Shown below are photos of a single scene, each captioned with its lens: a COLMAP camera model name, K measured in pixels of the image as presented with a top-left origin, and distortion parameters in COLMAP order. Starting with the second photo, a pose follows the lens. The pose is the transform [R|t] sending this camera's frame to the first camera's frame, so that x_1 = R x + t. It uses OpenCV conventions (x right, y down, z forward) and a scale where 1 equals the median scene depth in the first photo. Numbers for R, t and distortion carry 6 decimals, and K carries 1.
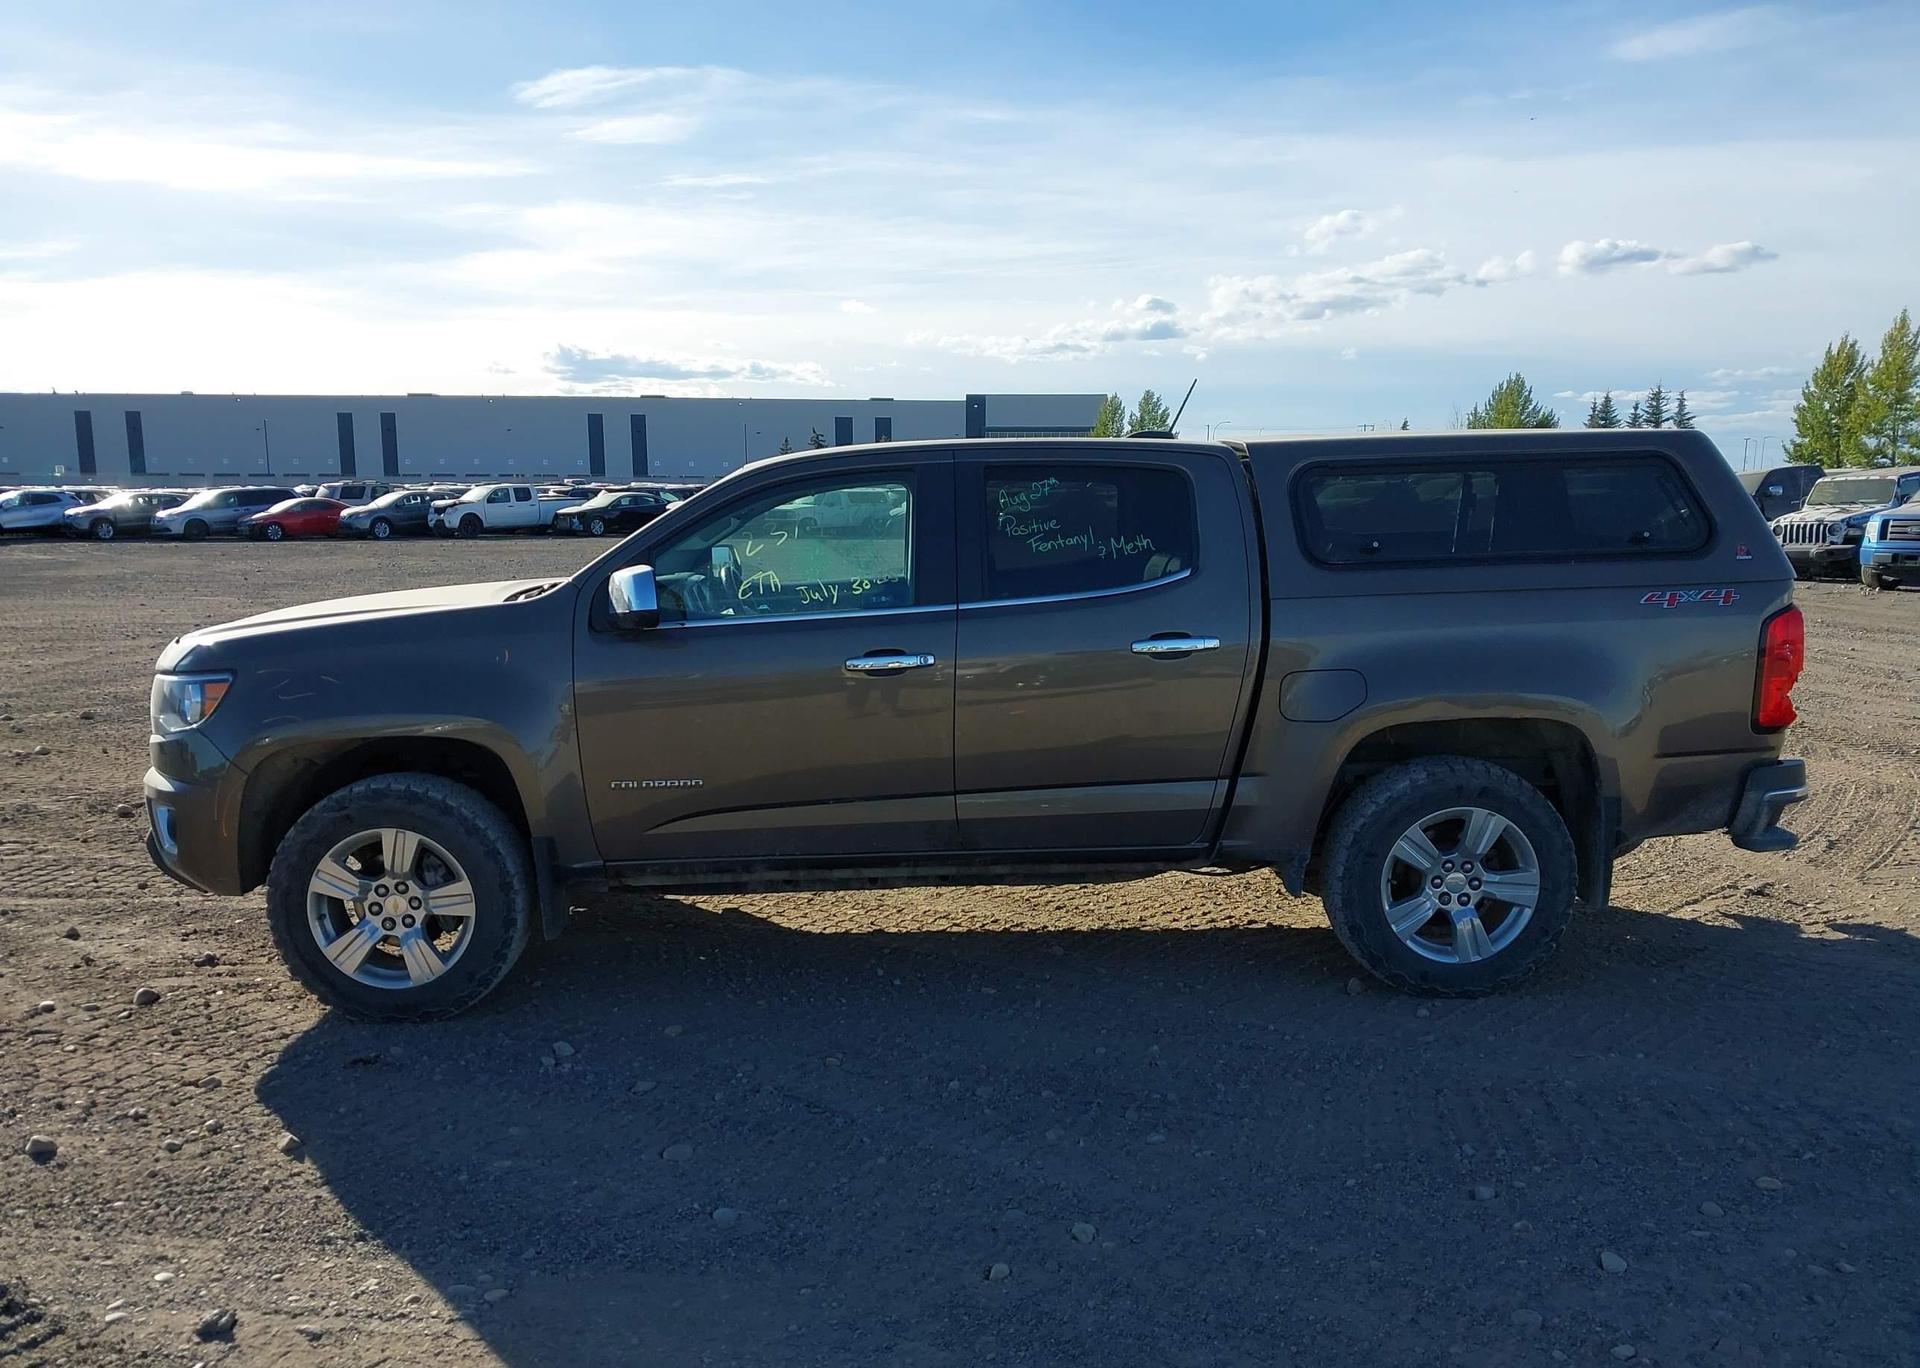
lens RADIAL K [[1521.7, 0, 961.8], [0, 1521.7, 696.7], [0, 0, 1]] dist [0.045816, -0.063445]
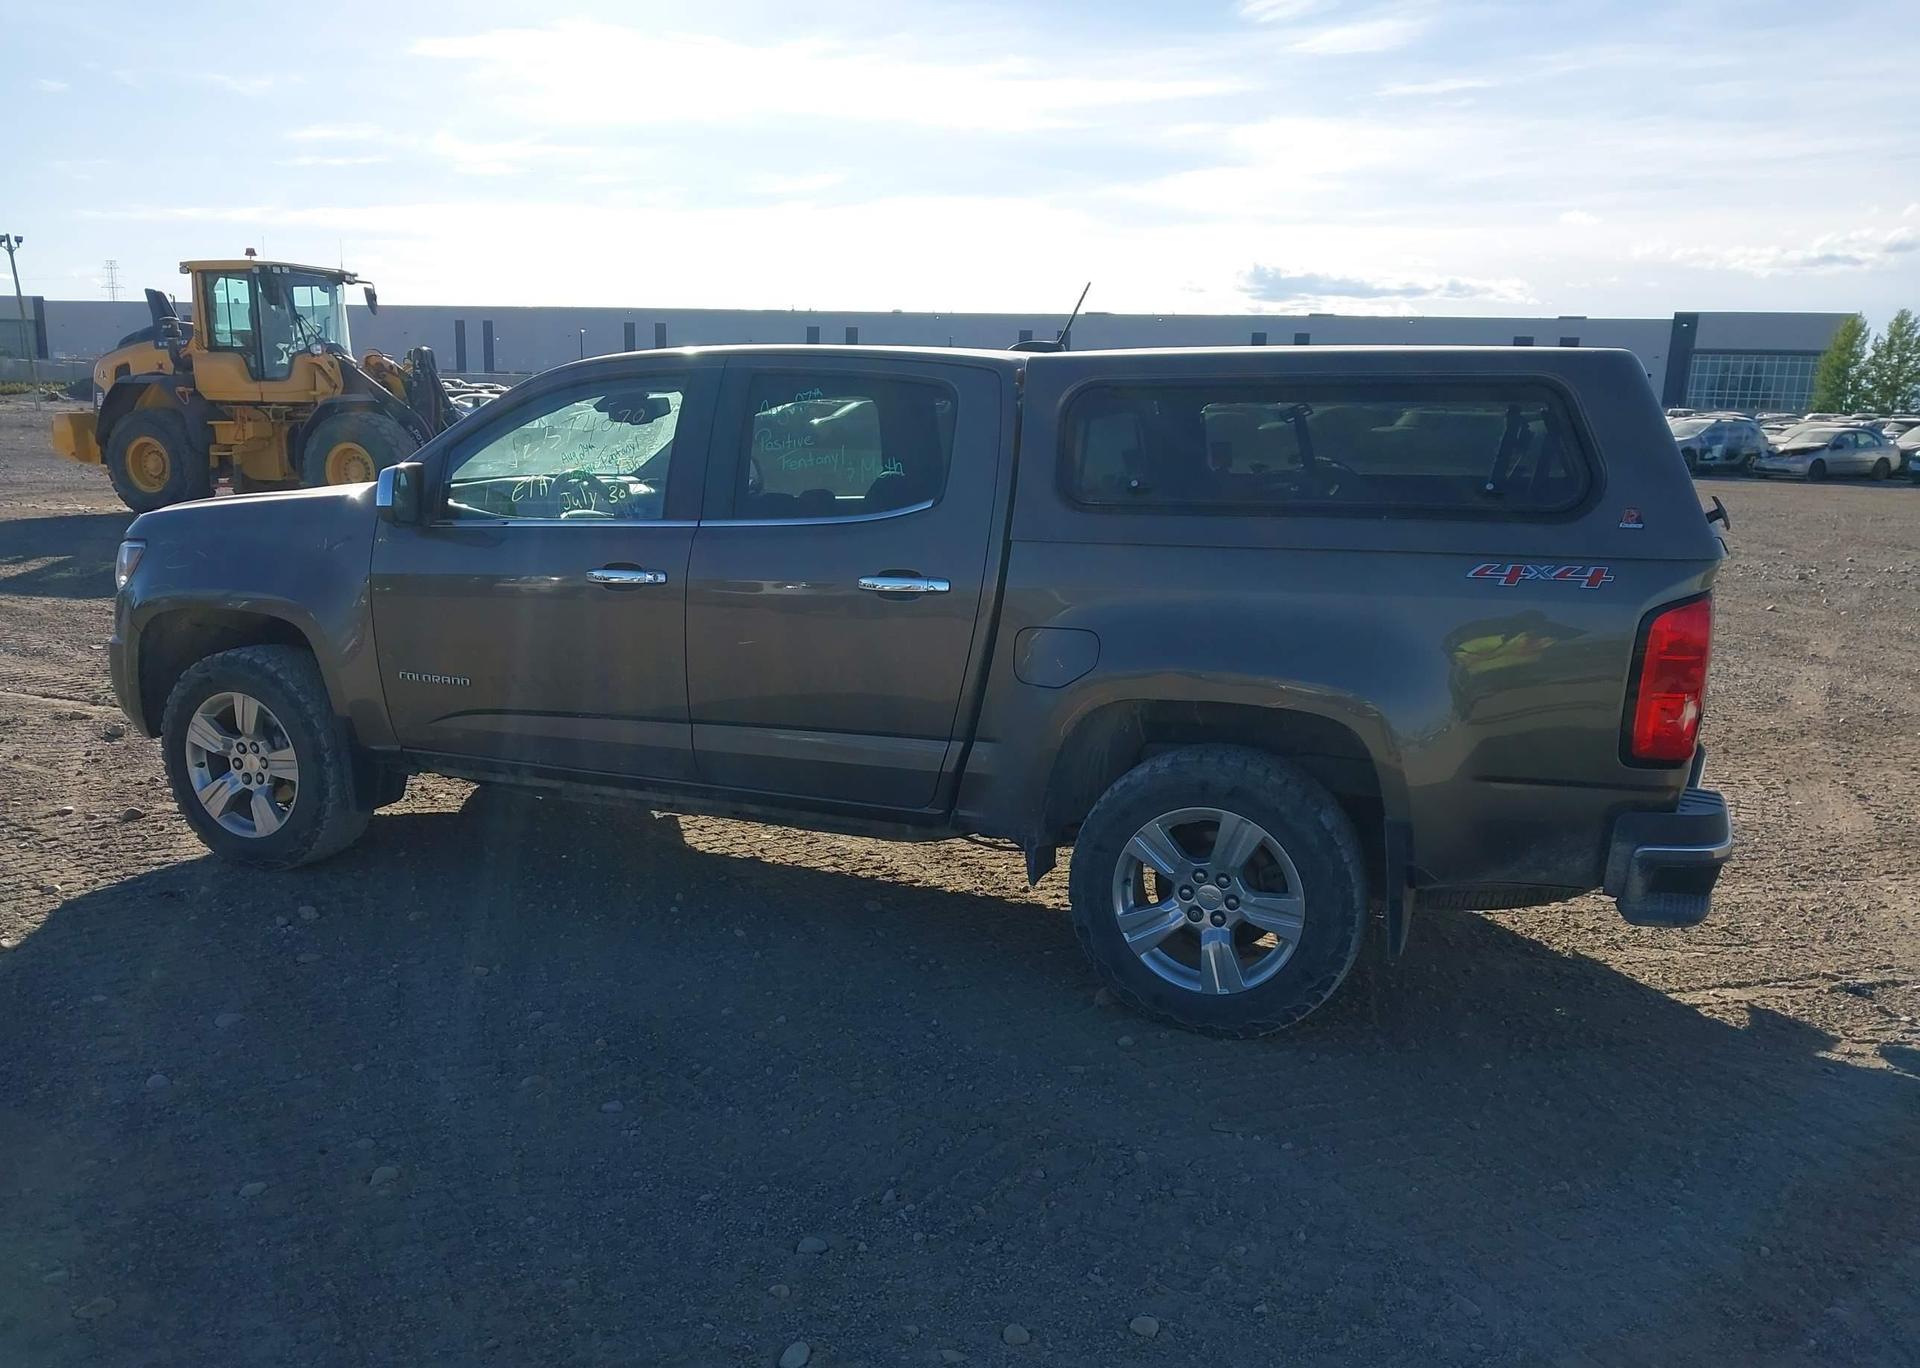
lens RADIAL K [[1521.7, 0, 962.5], [0, 1521.7, 693.5], [0, 0, 1]] dist [0.045816, -0.063445]
pose [[0.907123, 0.106958, -0.407048, 0.527553], [-0.087184, 0.993945, 0.066880, -0.031881], [0.411736, -0.025181, 0.910955, 0.194513]]
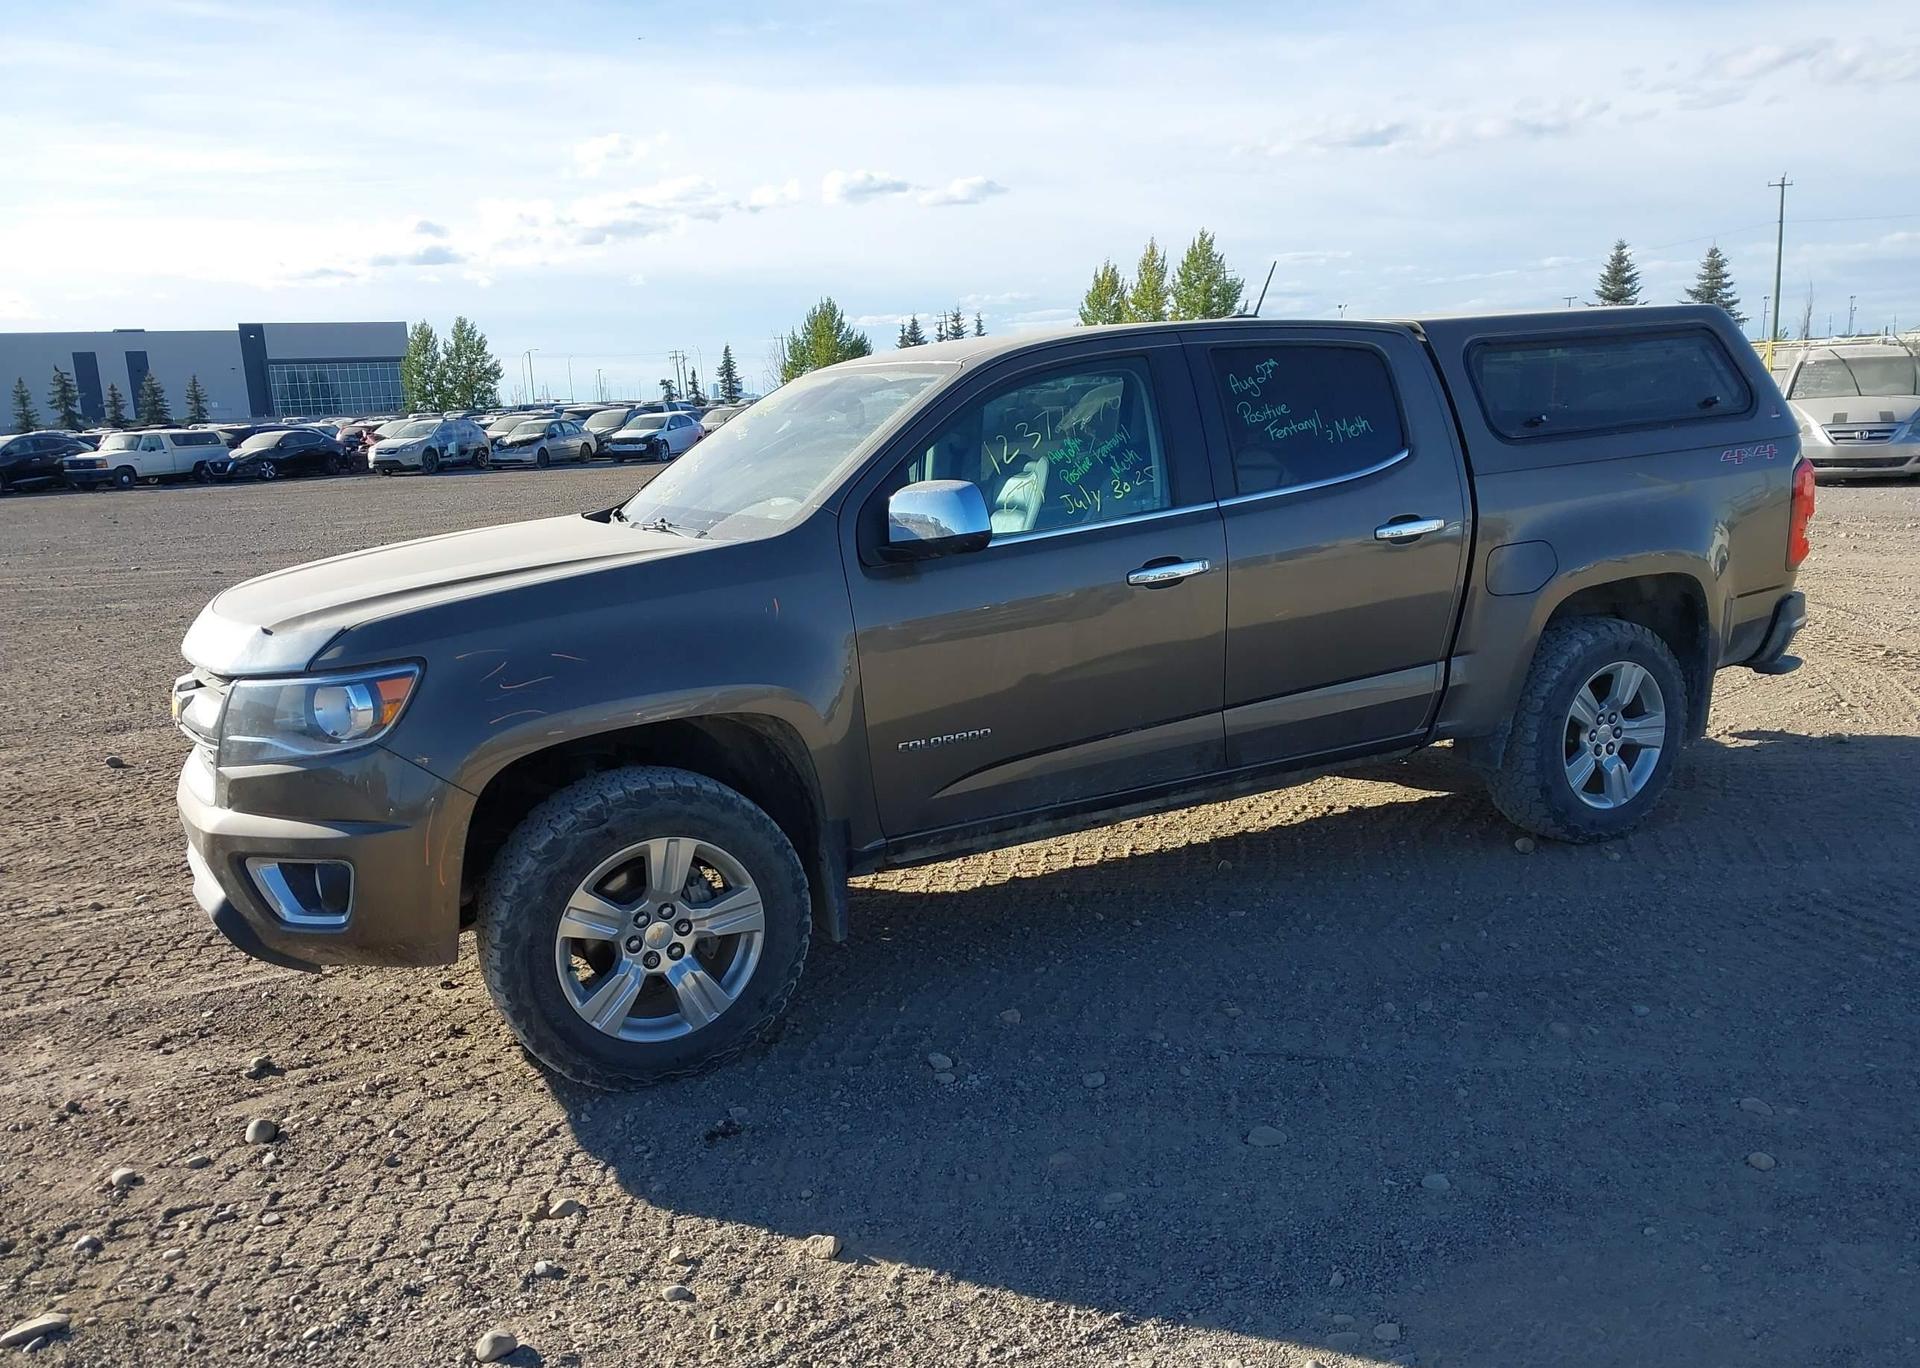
lens RADIAL K [[1521.7, 0, 965.2], [0, 1521.7, 687.3], [0, 0, 1]] dist [0.045816, -0.063445]
pose [[0.901247, -0.116498, 0.417350, -0.521679], [0.099830, 0.993094, 0.061631, -0.021376], [-0.421648, -0.013880, 0.906653, 0.220461]]
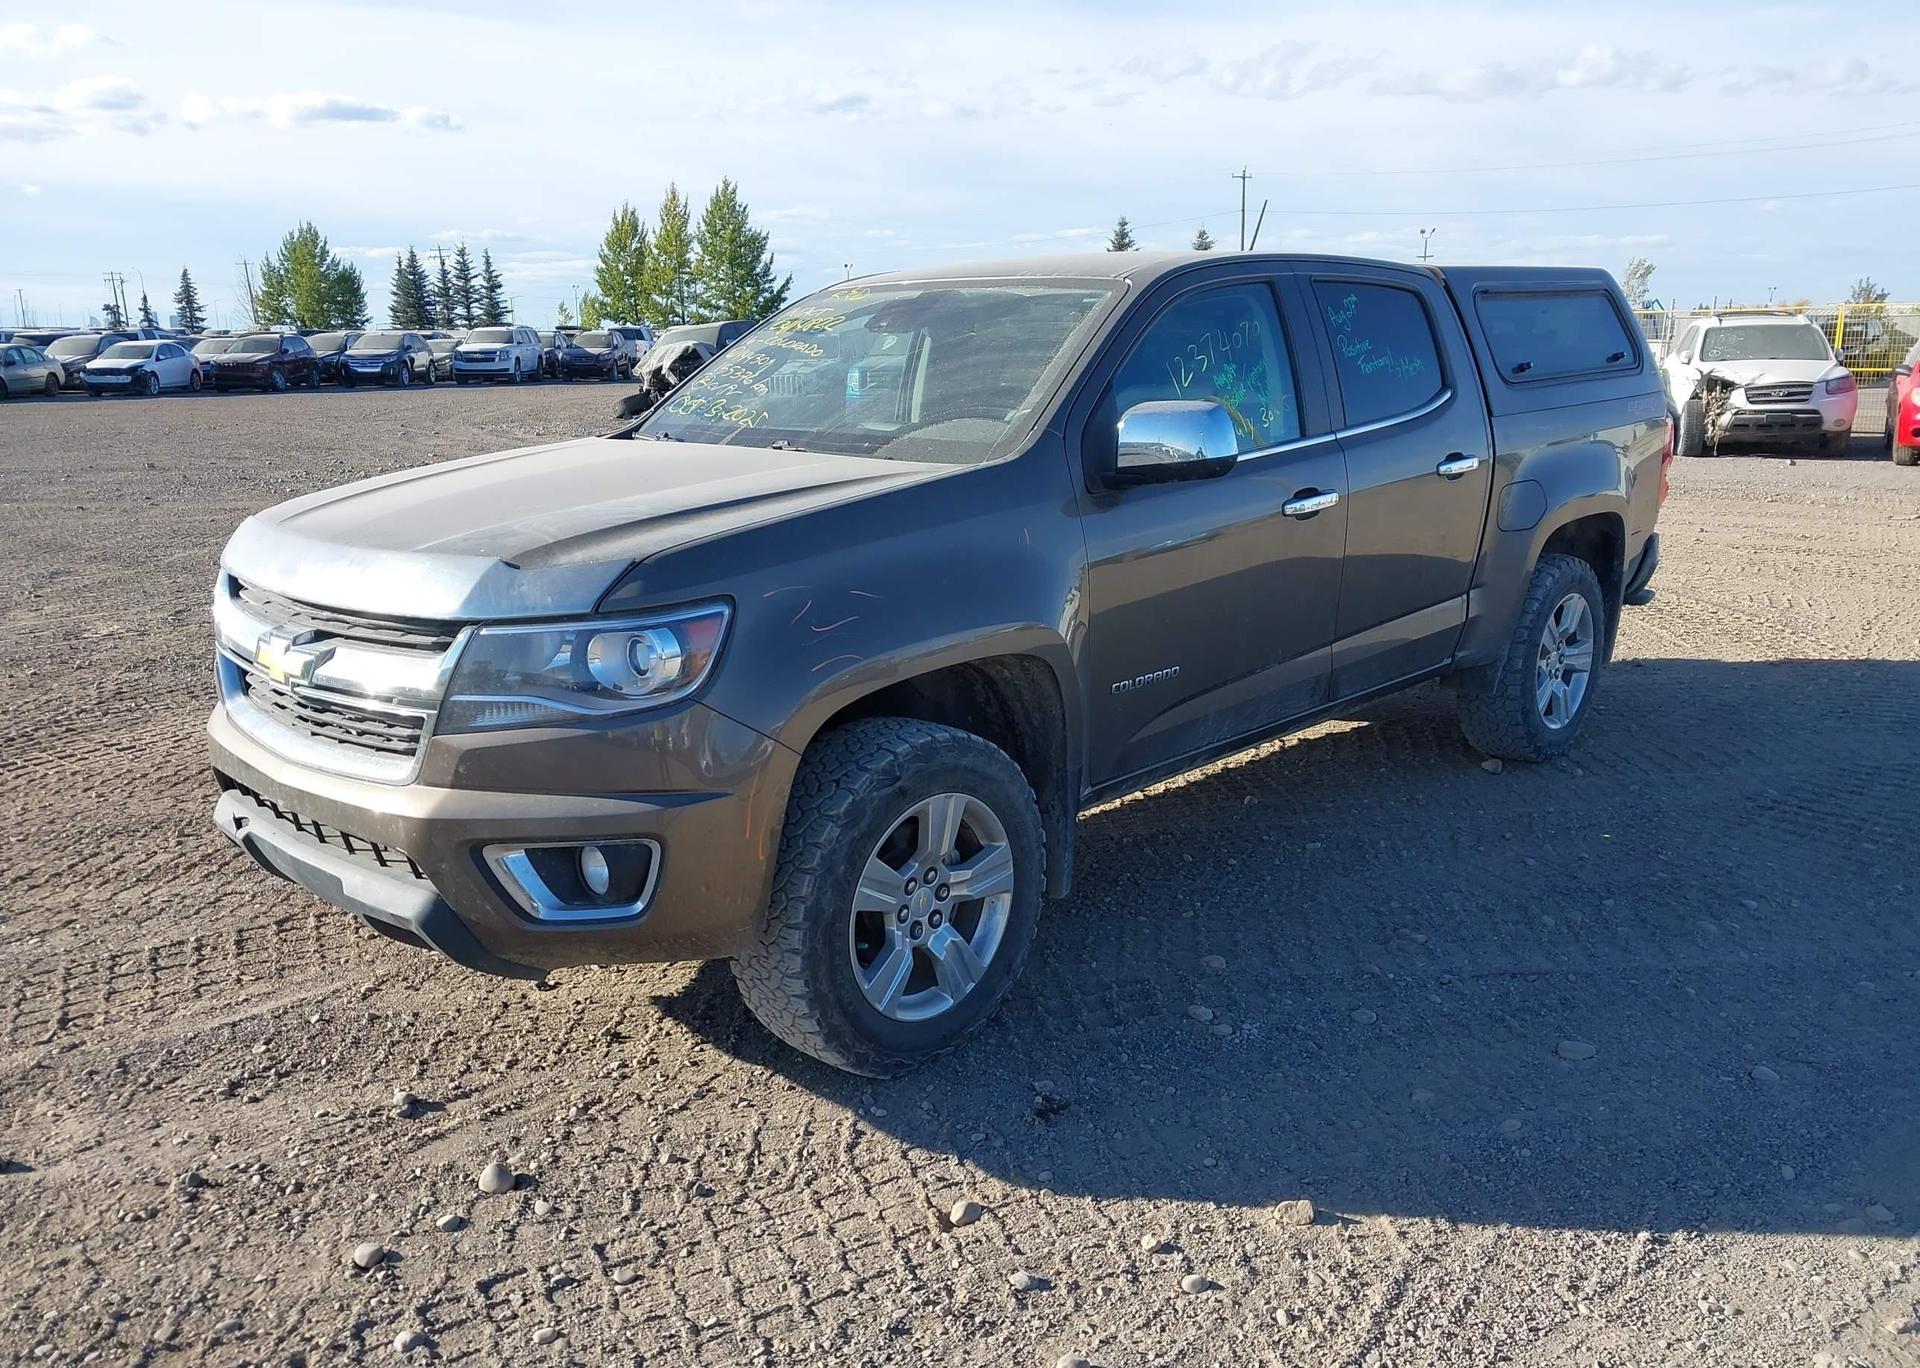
lens RADIAL K [[1521.7, 0, 966.8], [0, 1521.7, 689.0], [0, 0, 1]] dist [0.045816, -0.063445]
pose [[0.719185, -0.155694, 0.677150, -0.787304], [0.097534, 0.987543, 0.123473, -0.043893], [-0.687939, -0.022755, 0.725411, 0.465181]]
